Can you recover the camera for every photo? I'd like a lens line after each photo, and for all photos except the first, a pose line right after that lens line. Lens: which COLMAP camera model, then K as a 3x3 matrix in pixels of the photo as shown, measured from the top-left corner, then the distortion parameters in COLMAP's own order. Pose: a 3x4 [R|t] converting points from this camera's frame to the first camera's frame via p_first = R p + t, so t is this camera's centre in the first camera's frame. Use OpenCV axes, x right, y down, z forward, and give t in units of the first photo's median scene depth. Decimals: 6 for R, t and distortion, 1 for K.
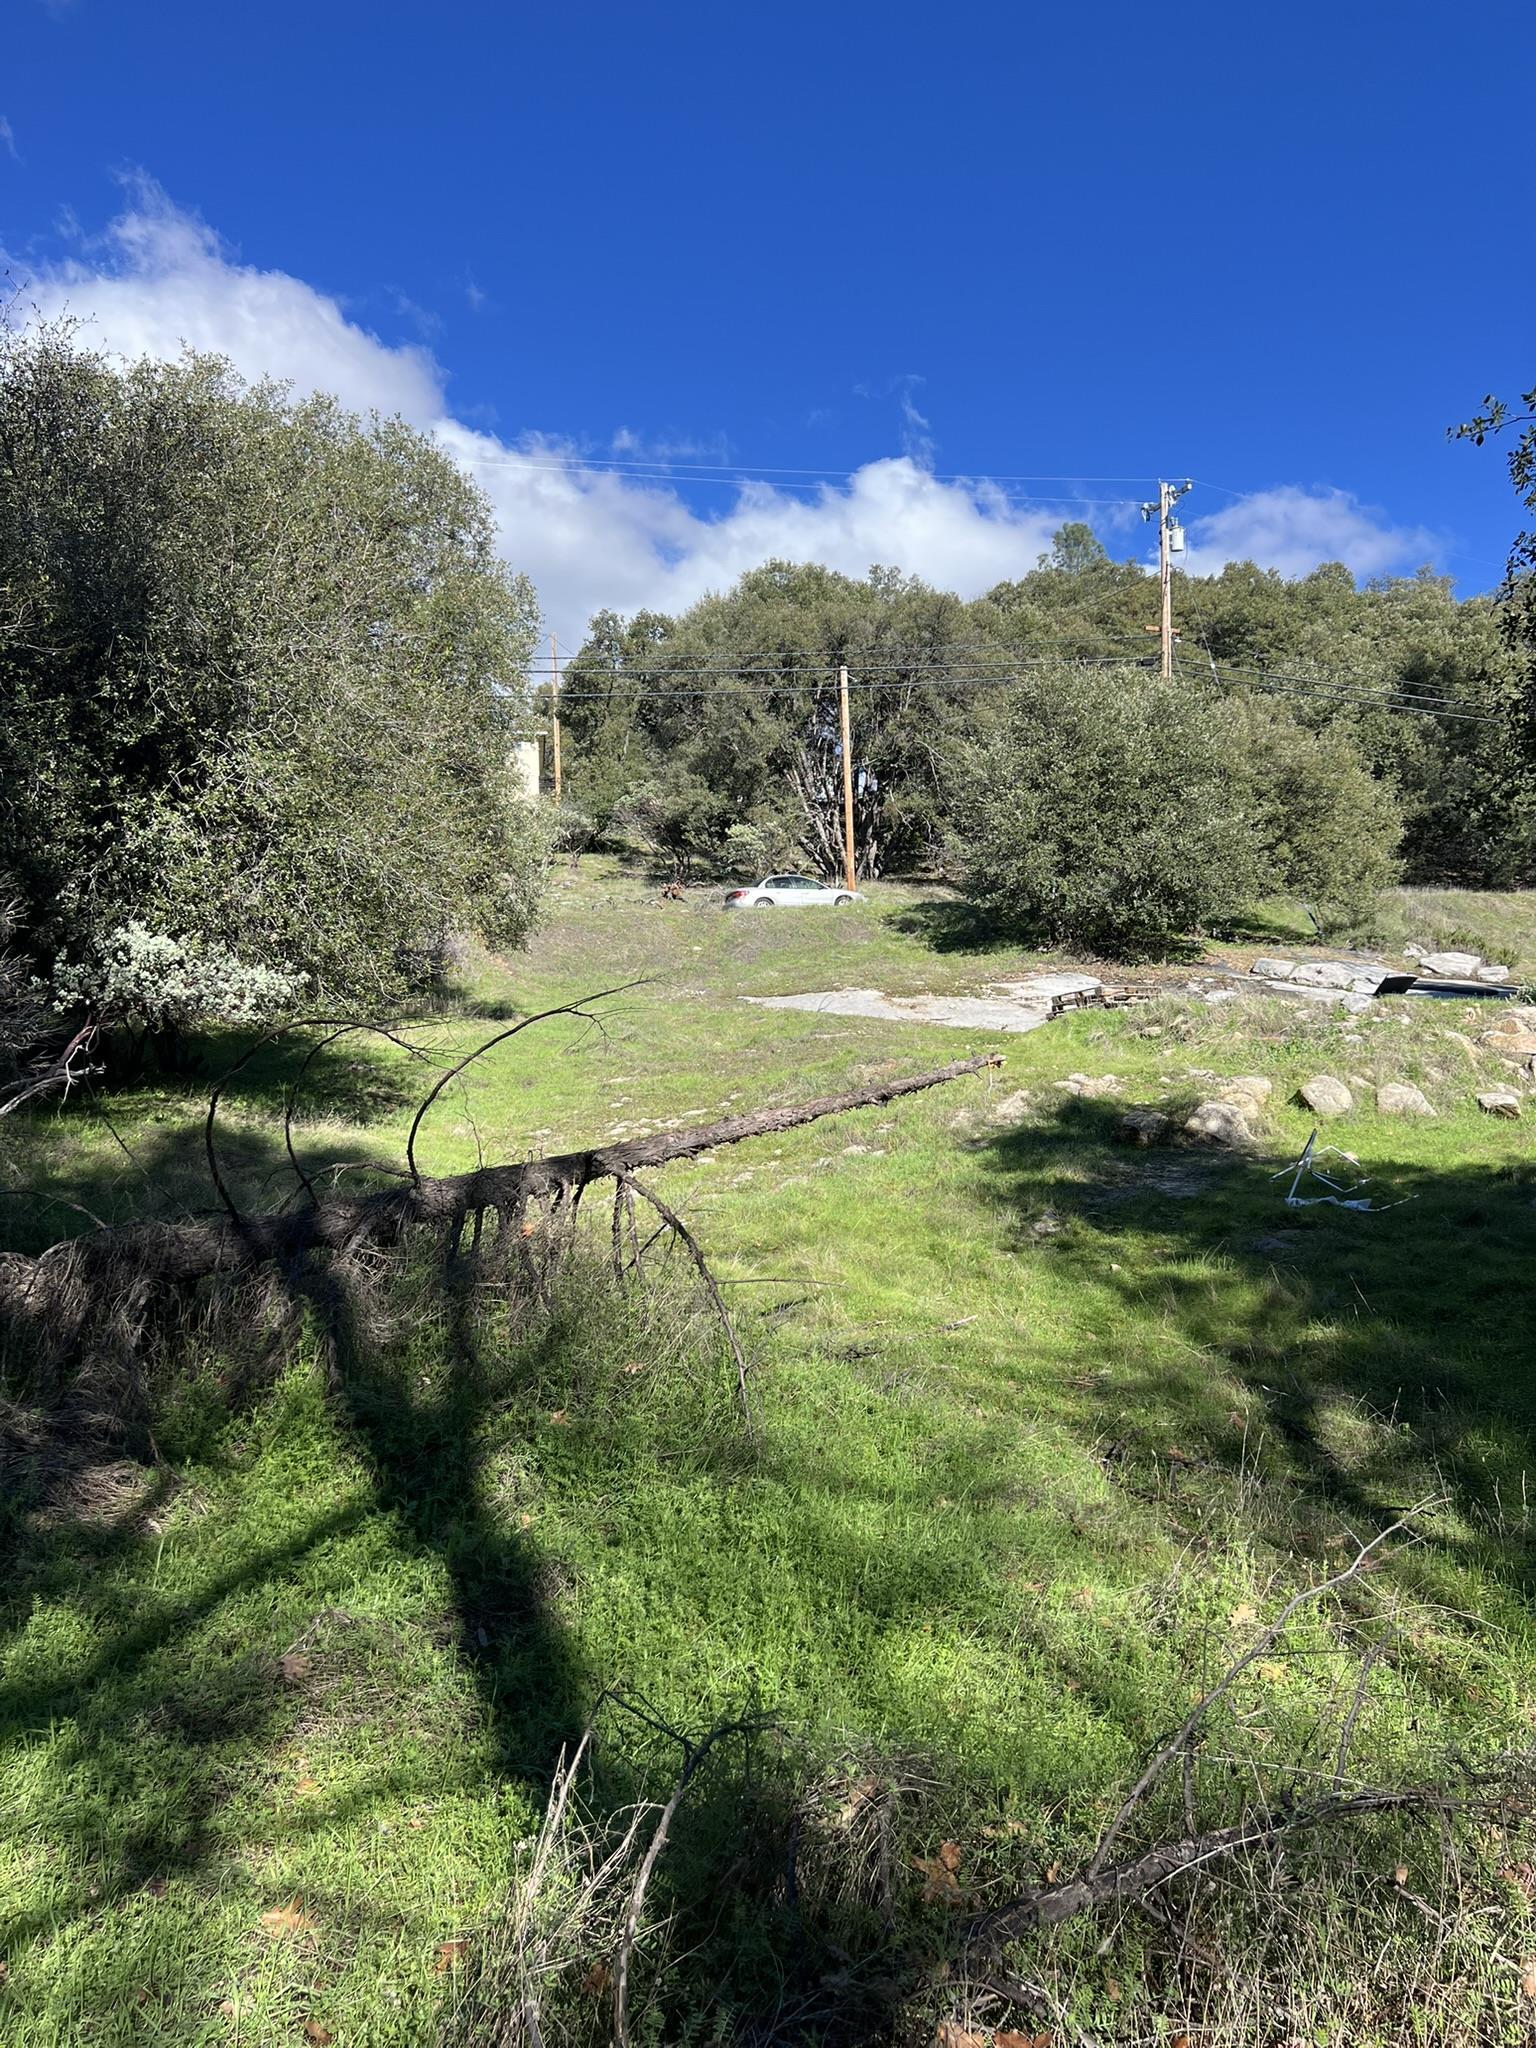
lens RADIAL K [[1559.0, 0, 780.4], [0, 1559.0, 1033.0], [0, 0, 1]] dist [0.166842, -0.364138]
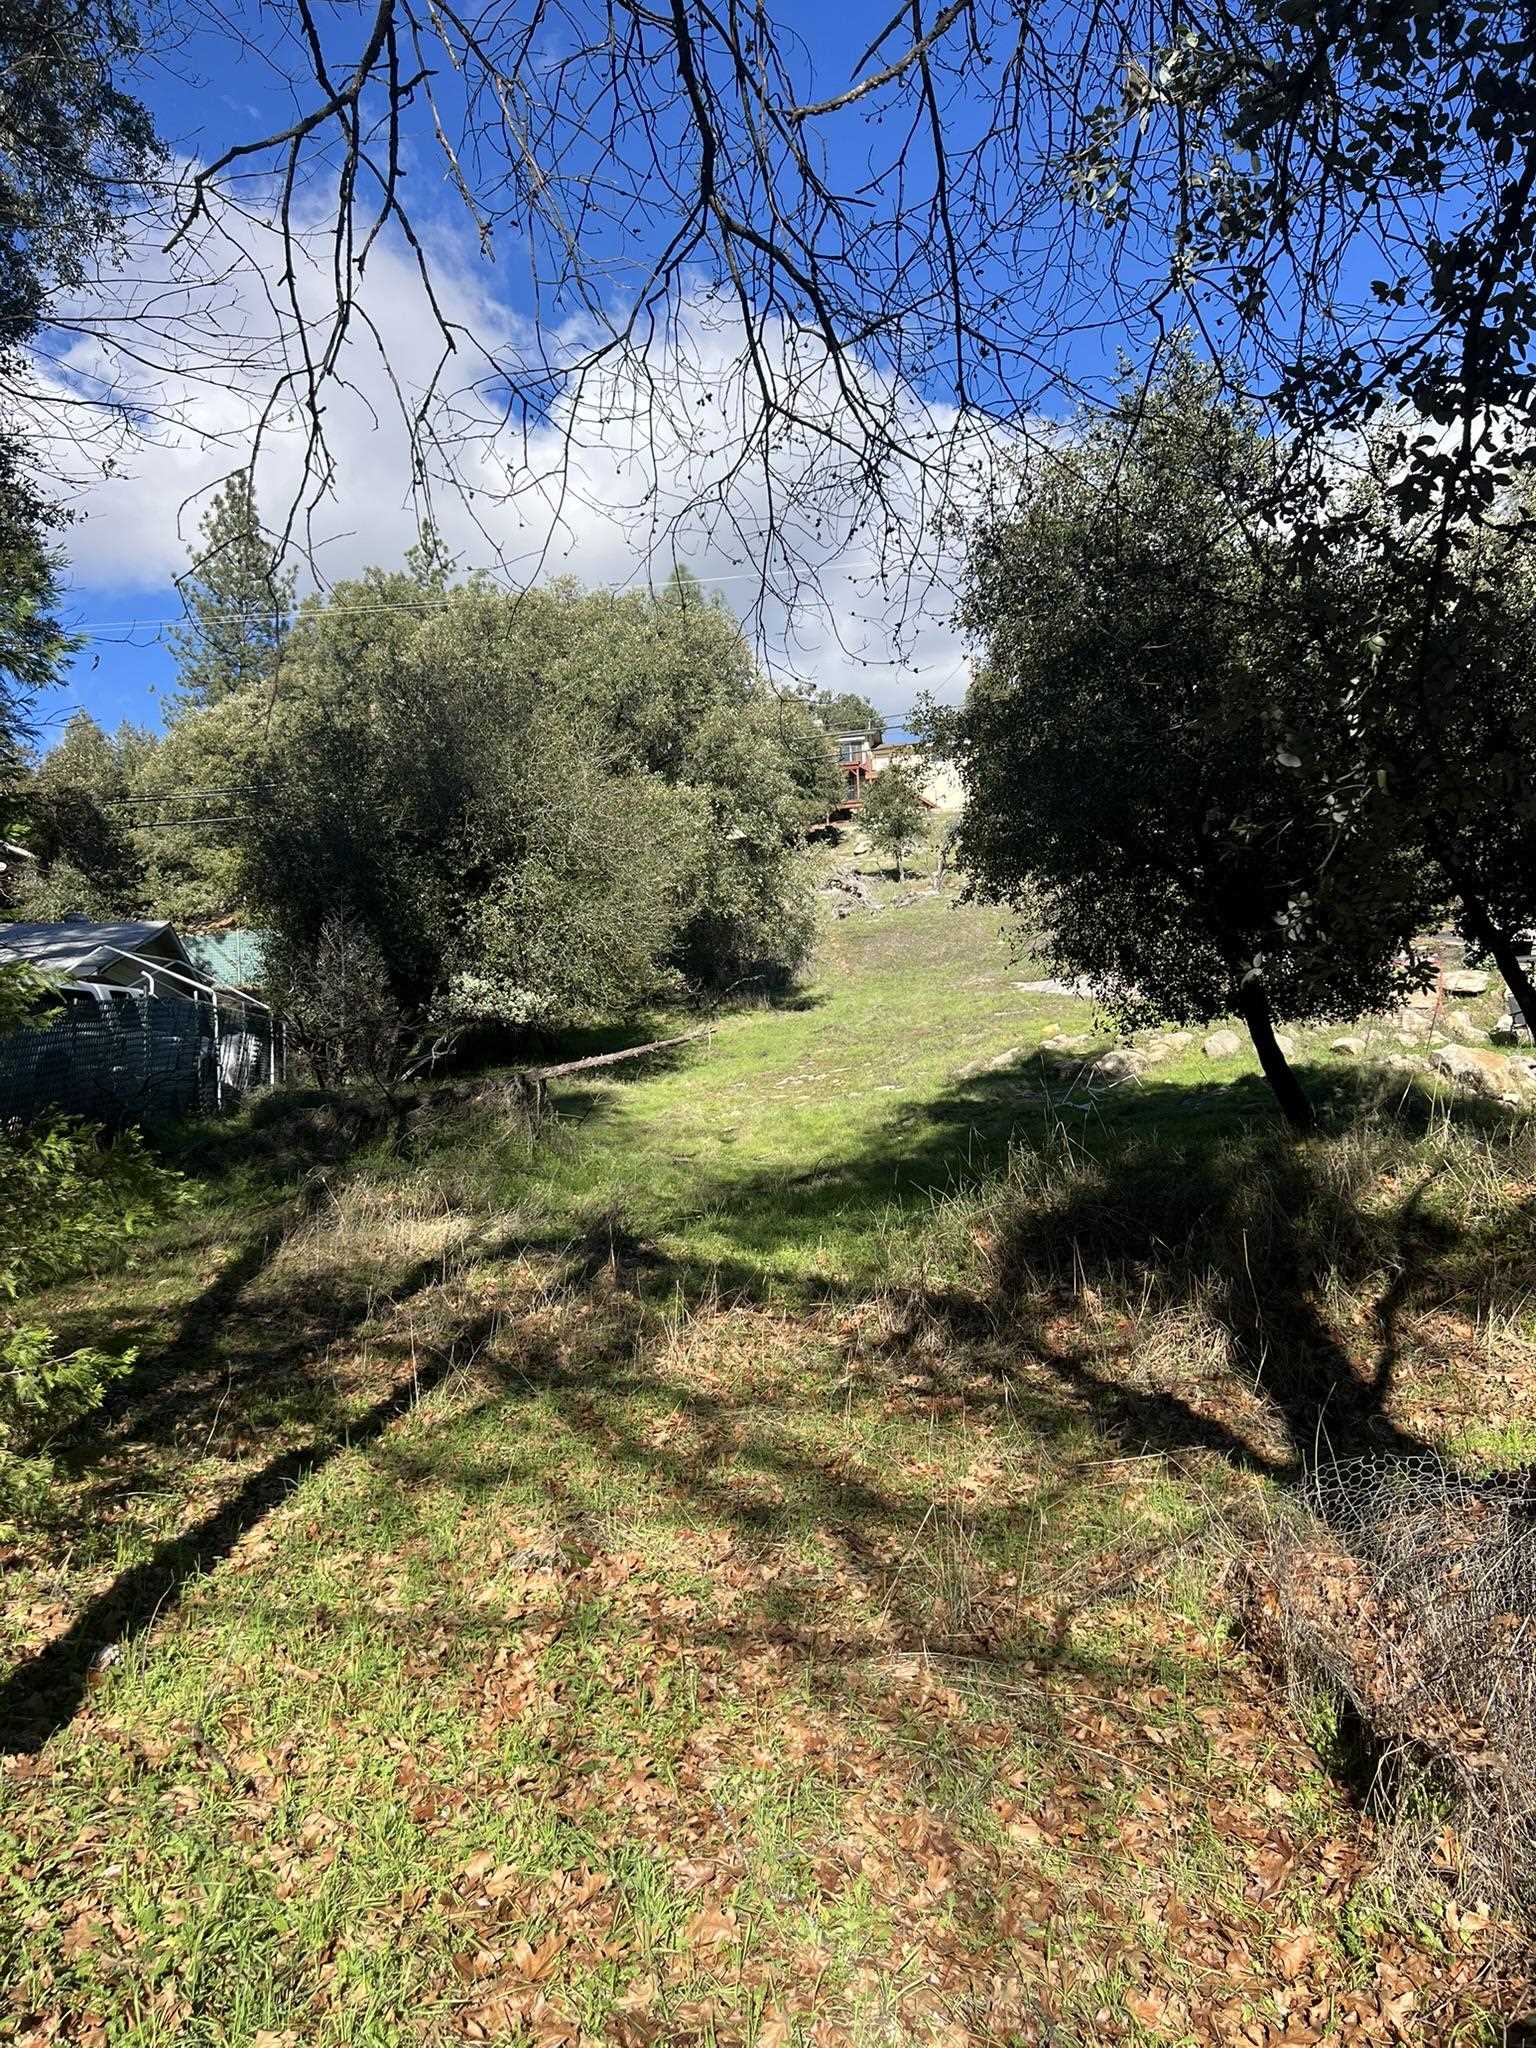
lens RADIAL K [[1559.0, 0, 780.4], [0, 1559.0, 1033.0], [0, 0, 1]] dist [0.166842, -0.364138]
pose [[0.943805, -0.037340, -0.328386, 0.190781], [0.041463, 0.999125, 0.005559, 0.002202], [0.327891, -0.018862, 0.944527, -0.216468]]
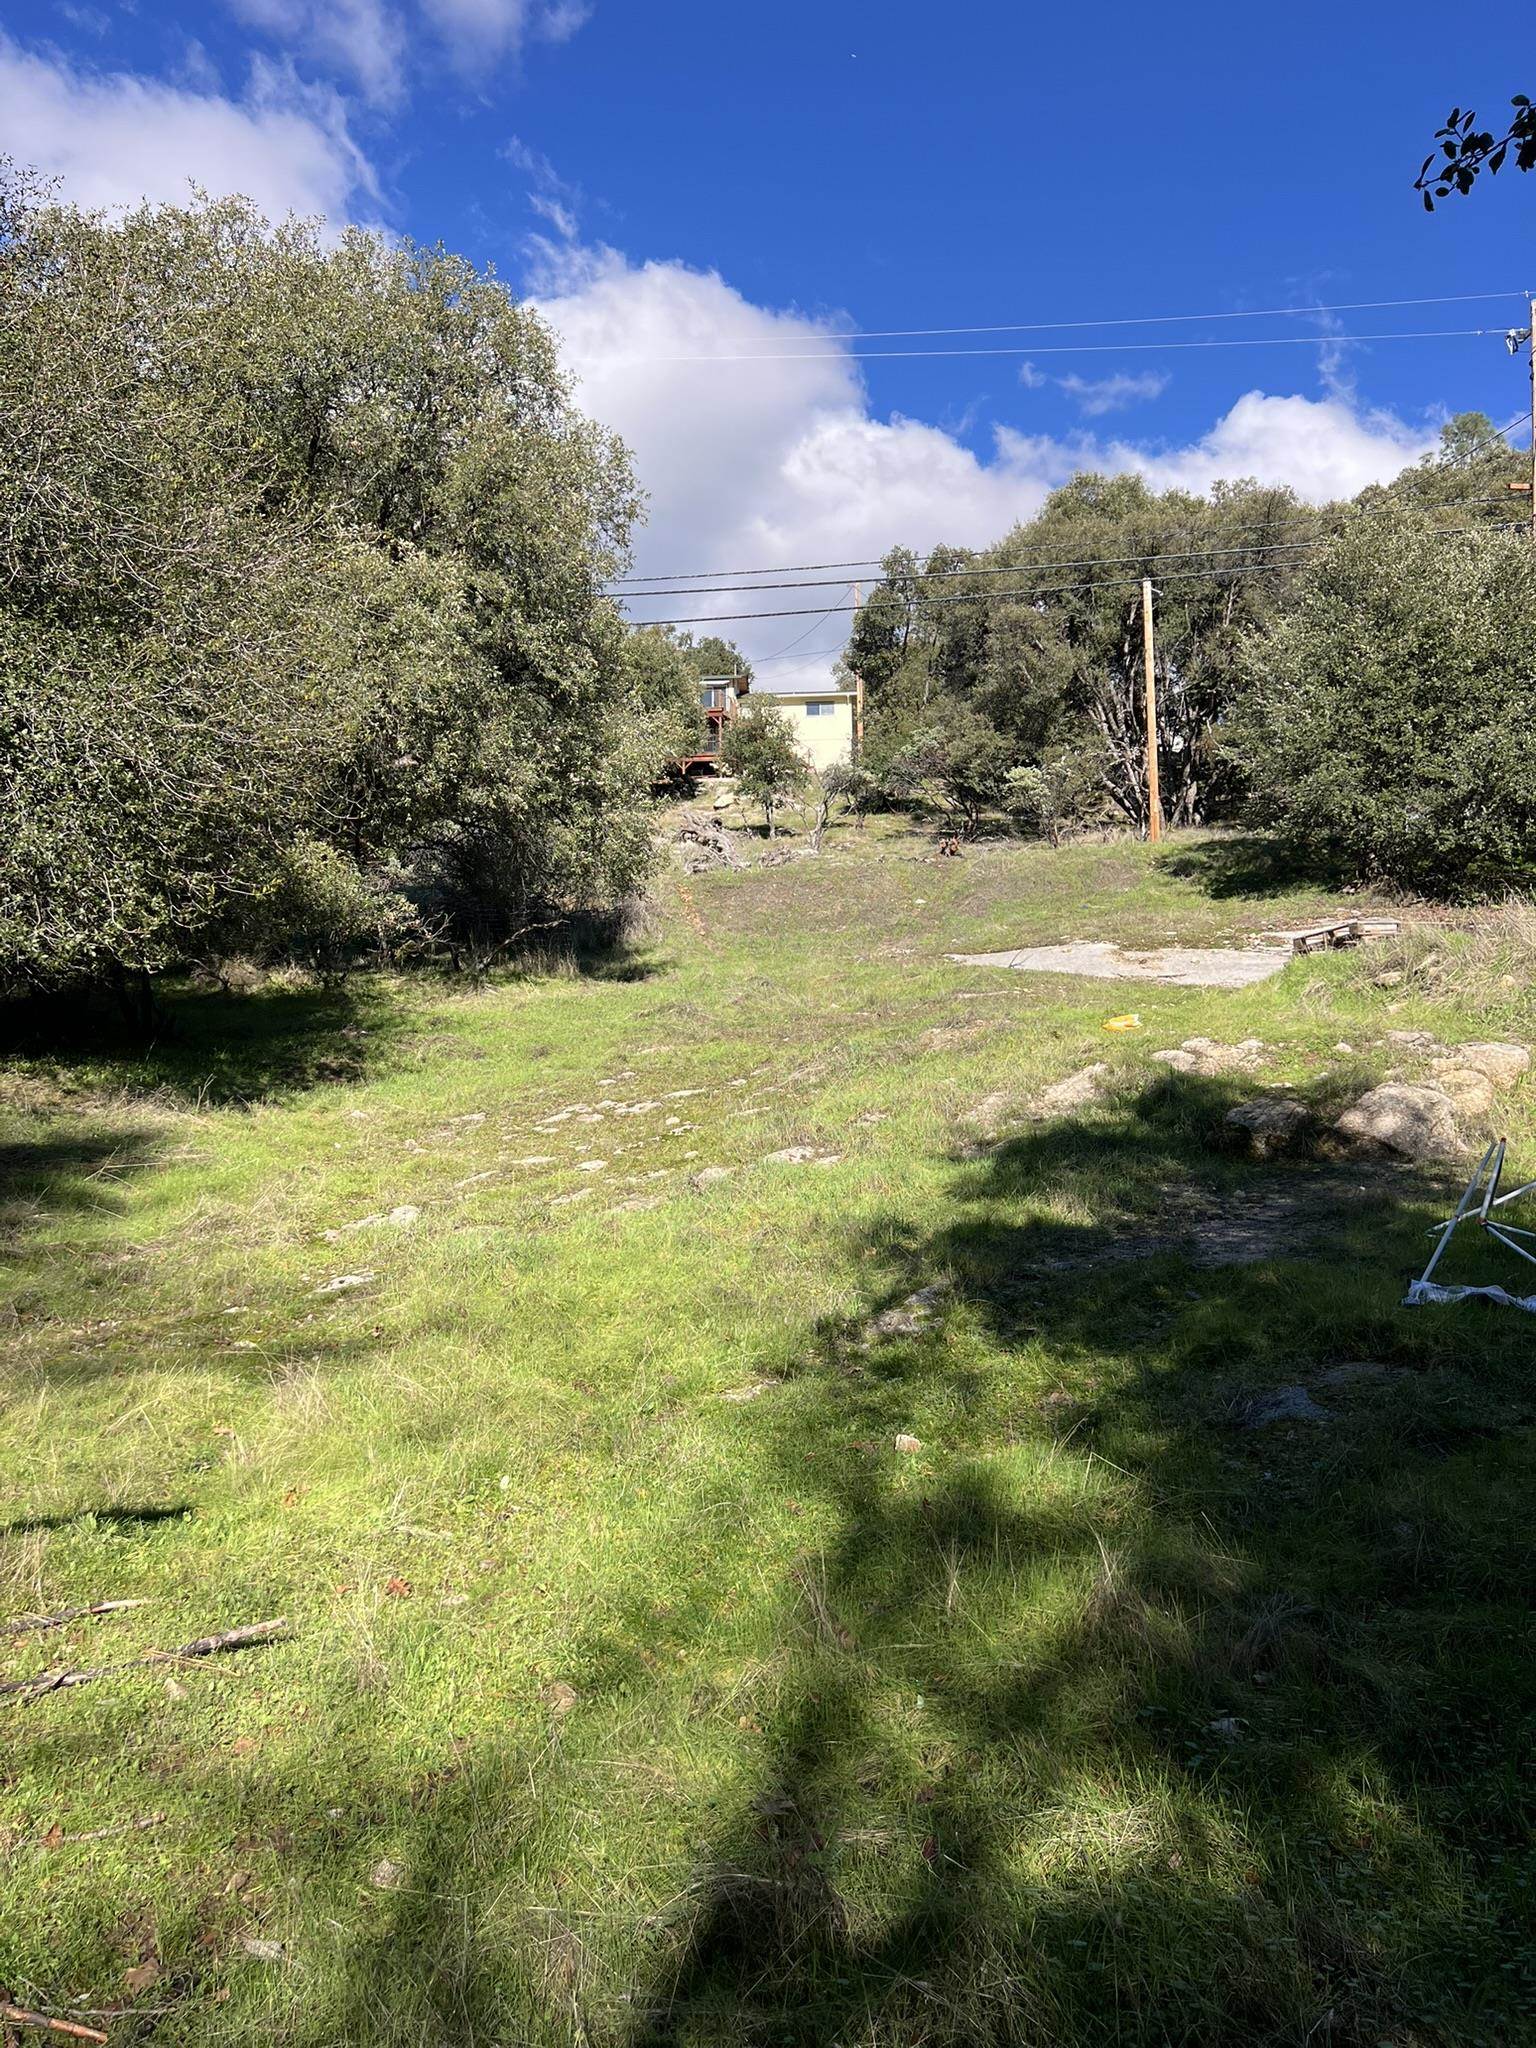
lens RADIAL K [[1559.5, 0, 755.7], [0, 1559.5, 1028.3], [0, 0, 1]] dist [0.168961, -0.359760]
pose [[0.967754, -0.001348, -0.251893, 0.079211], [0.004125, 0.999936, 0.010495, 0.006462], [0.251862, -0.011196, 0.967698, 0.151734]]
